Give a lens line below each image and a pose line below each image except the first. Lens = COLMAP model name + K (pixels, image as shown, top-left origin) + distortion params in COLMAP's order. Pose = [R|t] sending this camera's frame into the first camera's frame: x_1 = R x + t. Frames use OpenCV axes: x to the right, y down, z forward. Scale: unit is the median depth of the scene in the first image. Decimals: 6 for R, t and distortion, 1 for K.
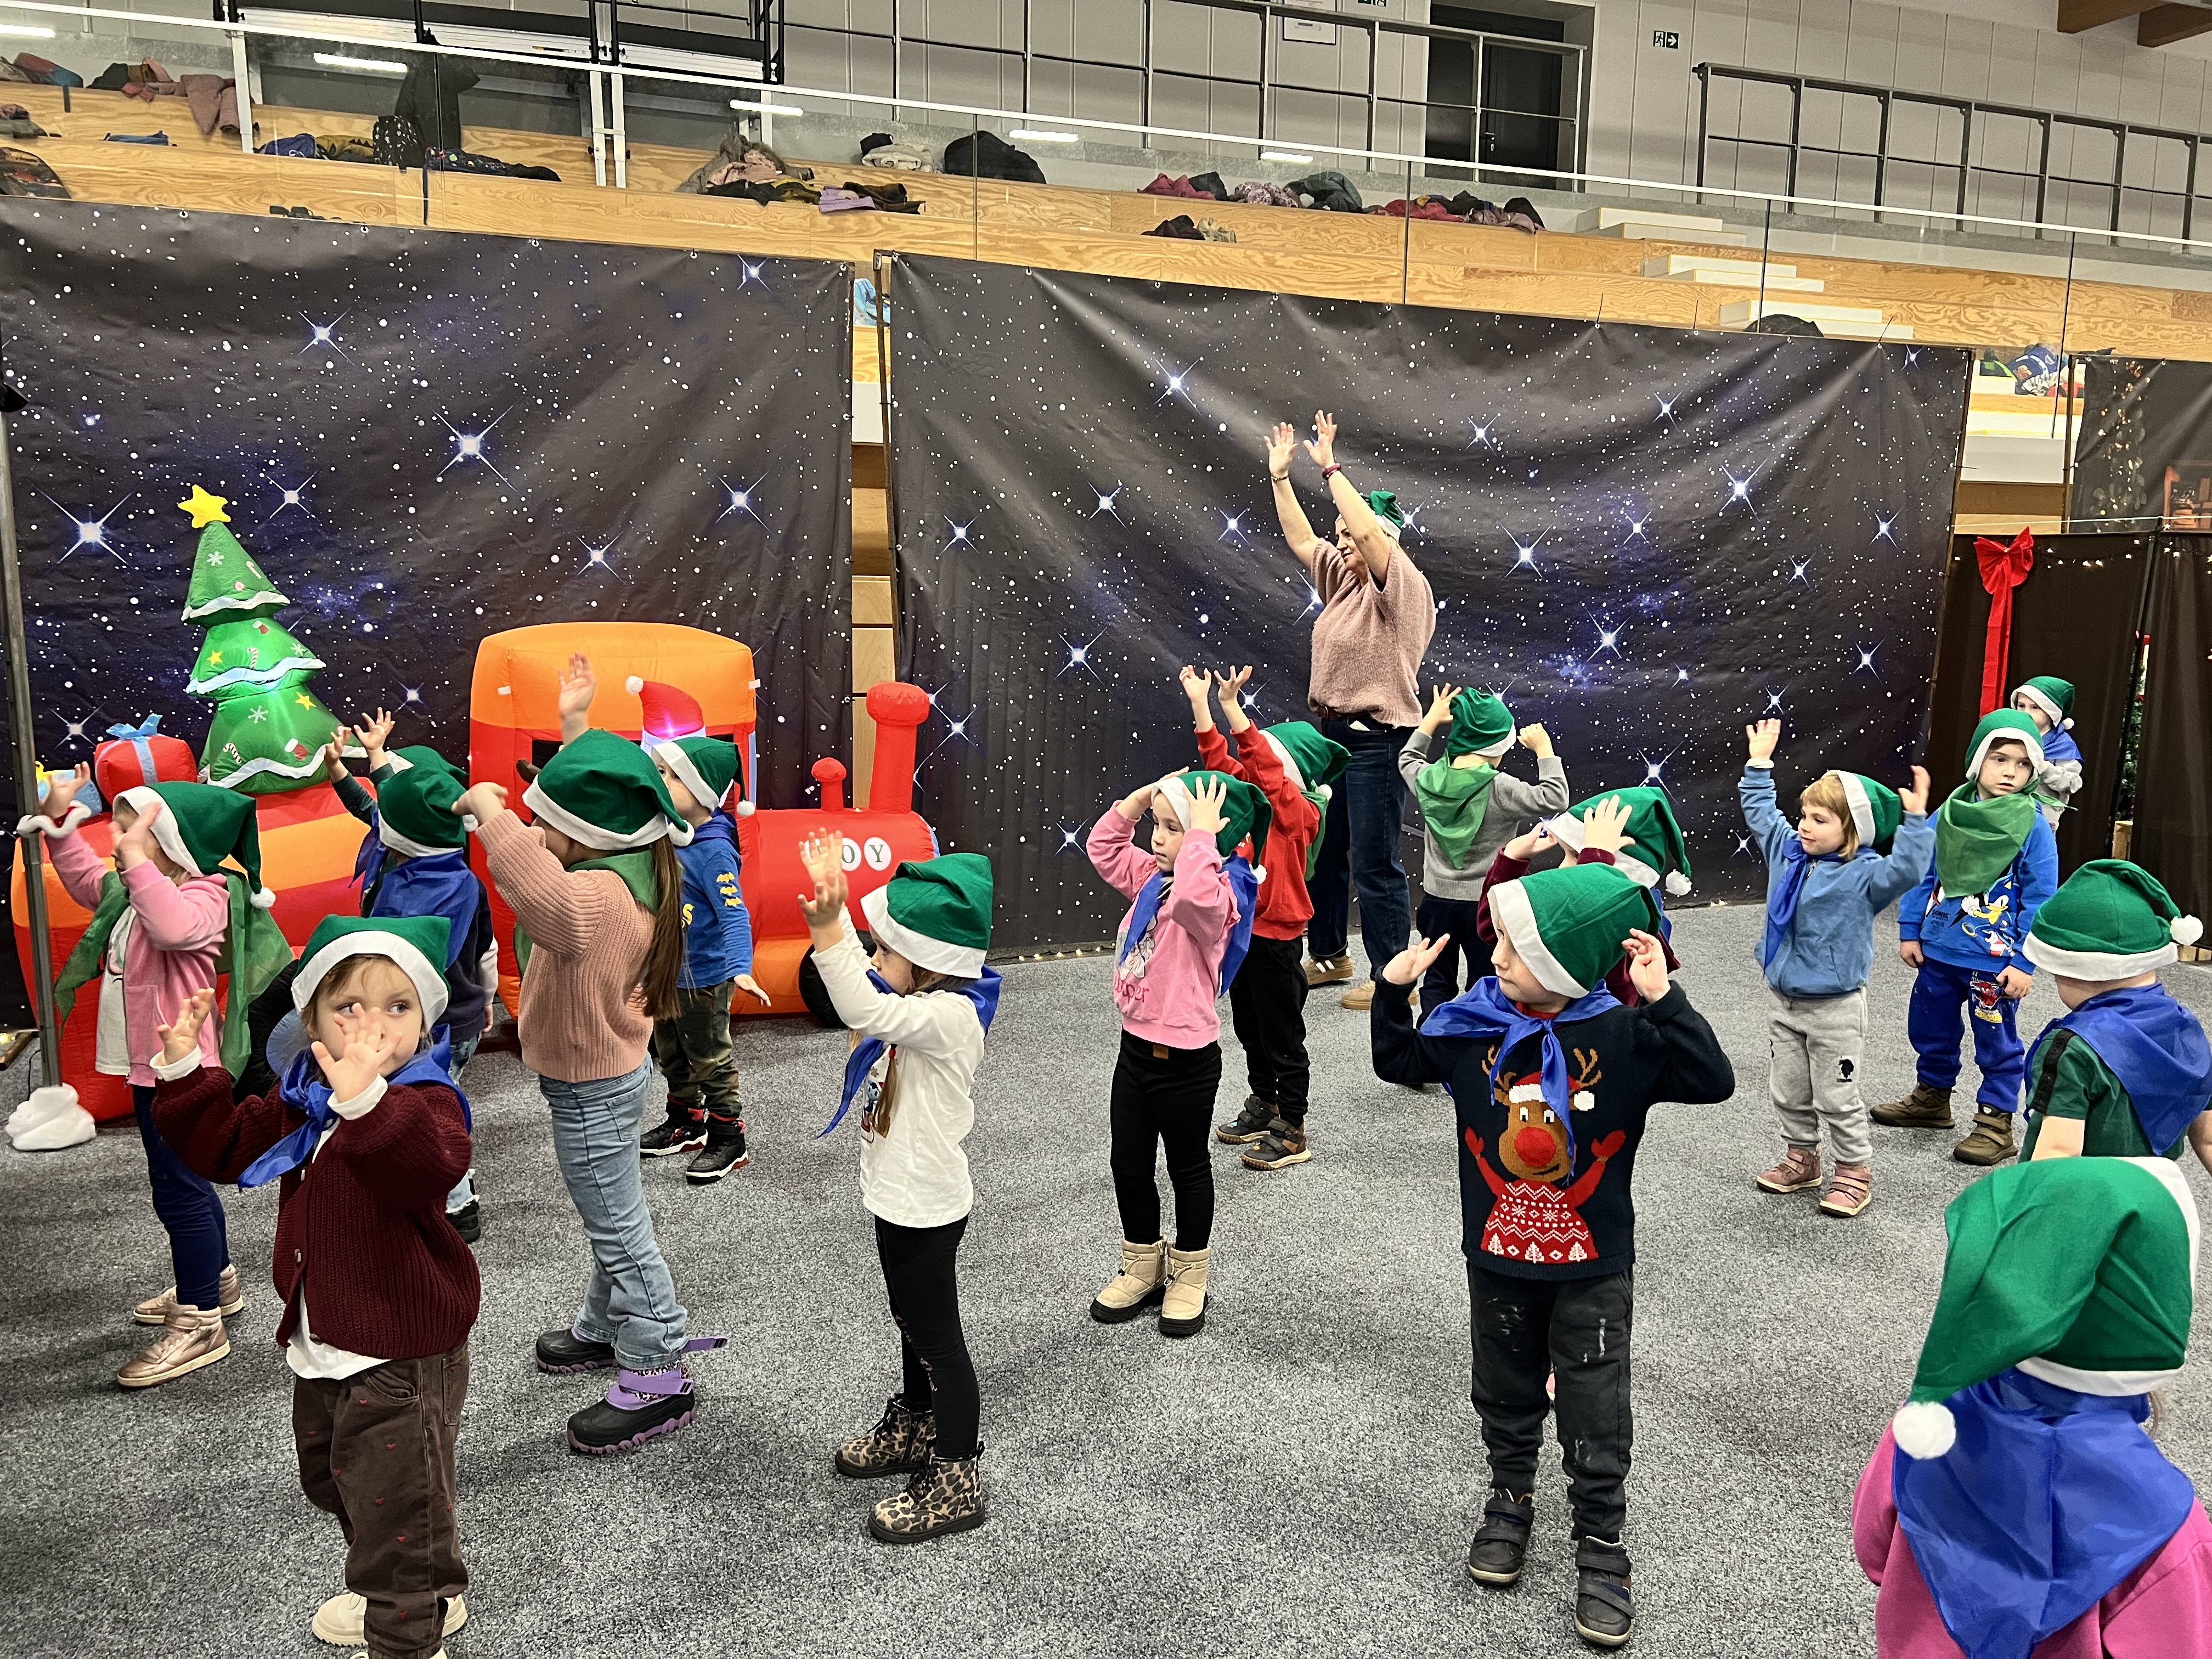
lens RADIAL K [[1673.4, 0, 1121.3], [0, 1673.4, 806.2], [0, 0, 1]] dist [0.047904, -0.049939]
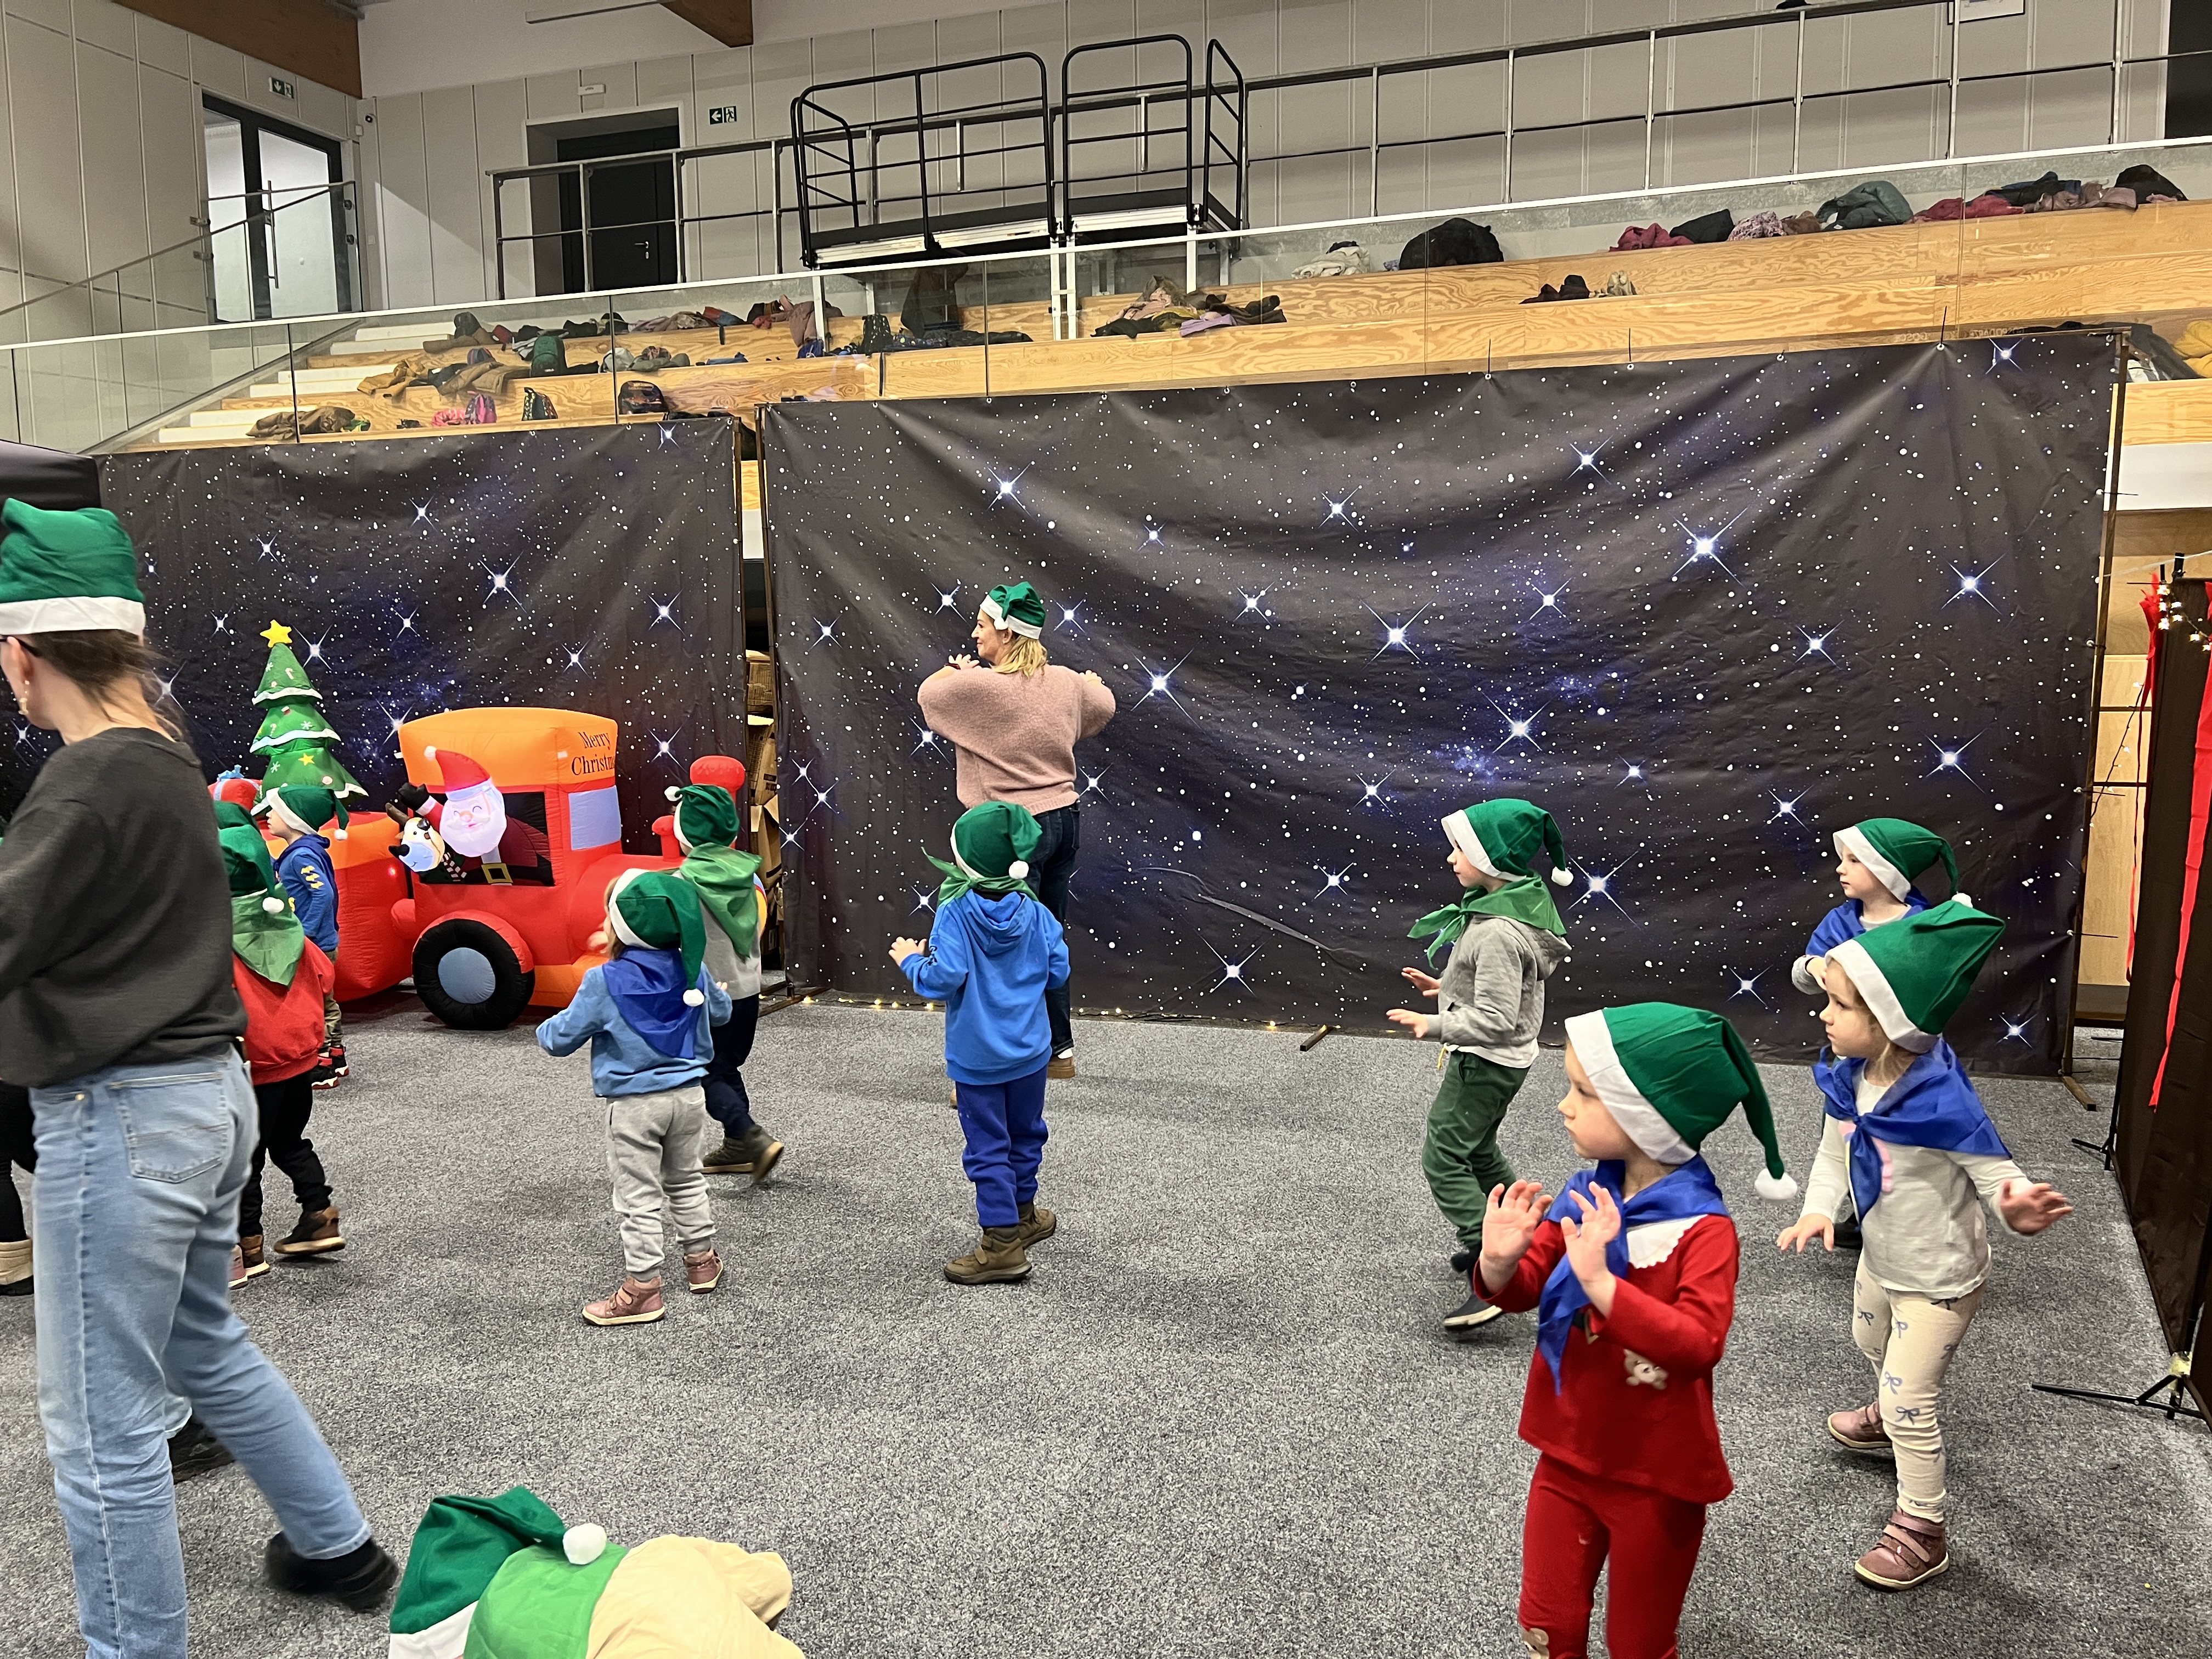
lens RADIAL K [[1692.0, 0, 1140.6], [0, 1692.0, 821.5], [0, 0, 1]] dist [0.077444, -0.124009]
pose [[0.762770, 0.044519, -0.645136, 0.759518], [-0.071455, 0.997321, -0.015662, -0.024953], [0.642710, 0.058045, 0.763907, 0.217009]]
